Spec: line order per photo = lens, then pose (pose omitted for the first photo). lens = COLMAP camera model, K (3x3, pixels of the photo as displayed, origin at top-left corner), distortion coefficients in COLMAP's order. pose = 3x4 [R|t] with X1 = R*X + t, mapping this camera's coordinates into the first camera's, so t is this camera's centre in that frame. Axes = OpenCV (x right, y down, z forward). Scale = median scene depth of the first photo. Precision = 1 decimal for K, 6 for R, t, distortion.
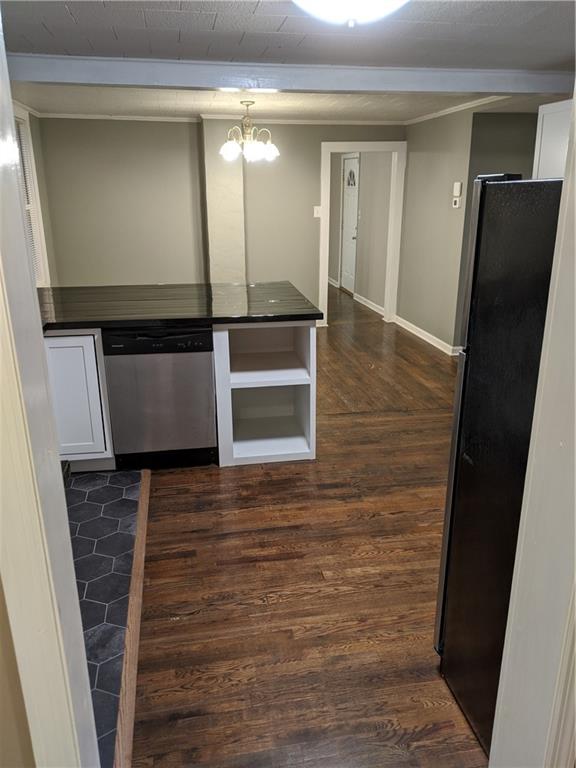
lens RADIAL K [[622.9, 0, 288.6], [0, 622.9, 394.5], [0, 0, 1]] dist [0.069087, -0.125133]
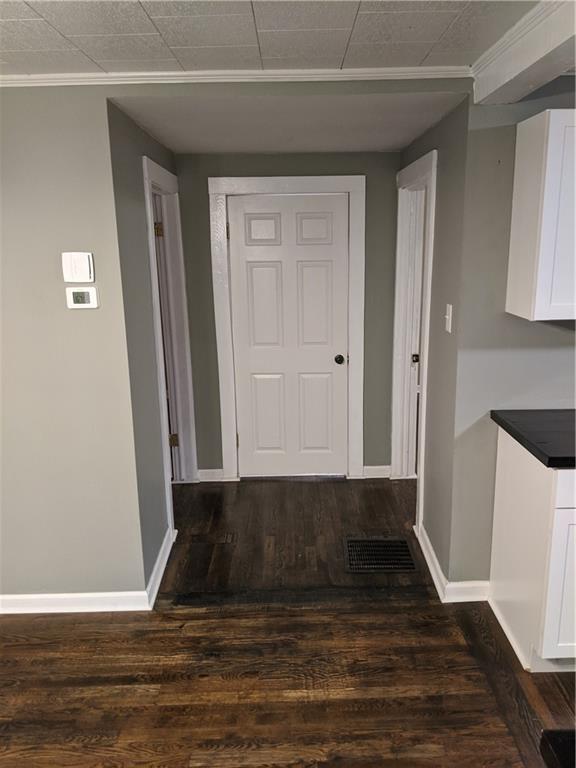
lens RADIAL K [[622.9, 0, 288.6], [0, 622.9, 394.5], [0, 0, 1]] dist [0.069087, -0.125133]
pose [[0.171474, -0.237003, 0.956256, -0.158797], [0.331503, 0.927914, 0.170534, -0.303964], [-0.927741, 0.287760, 0.237680, 0.882192]]
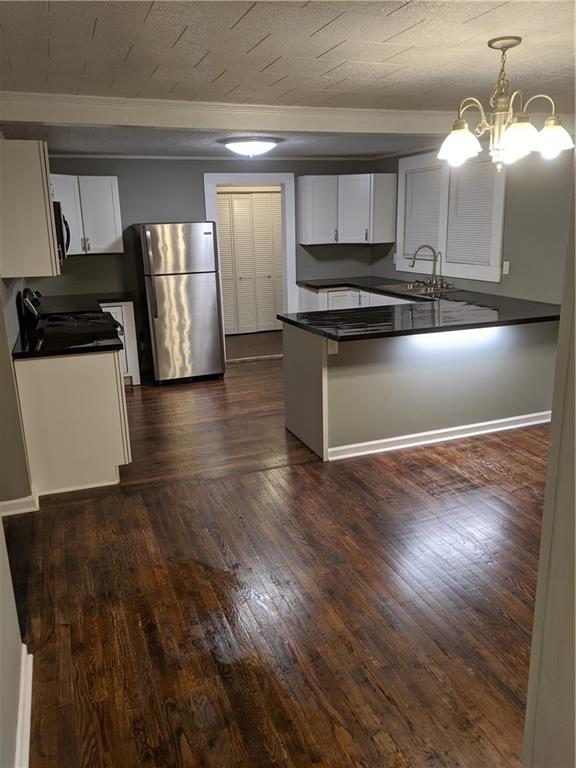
lens RADIAL K [[622.9, 0, 288.6], [0, 622.9, 394.5], [0, 0, 1]] dist [0.069087, -0.125133]
pose [[-0.983205, 0.083311, -0.162381, 0.177511], [-0.022599, 0.827307, 0.561295, -0.502305], [0.181101, 0.555537, -0.811530, 1.488414]]
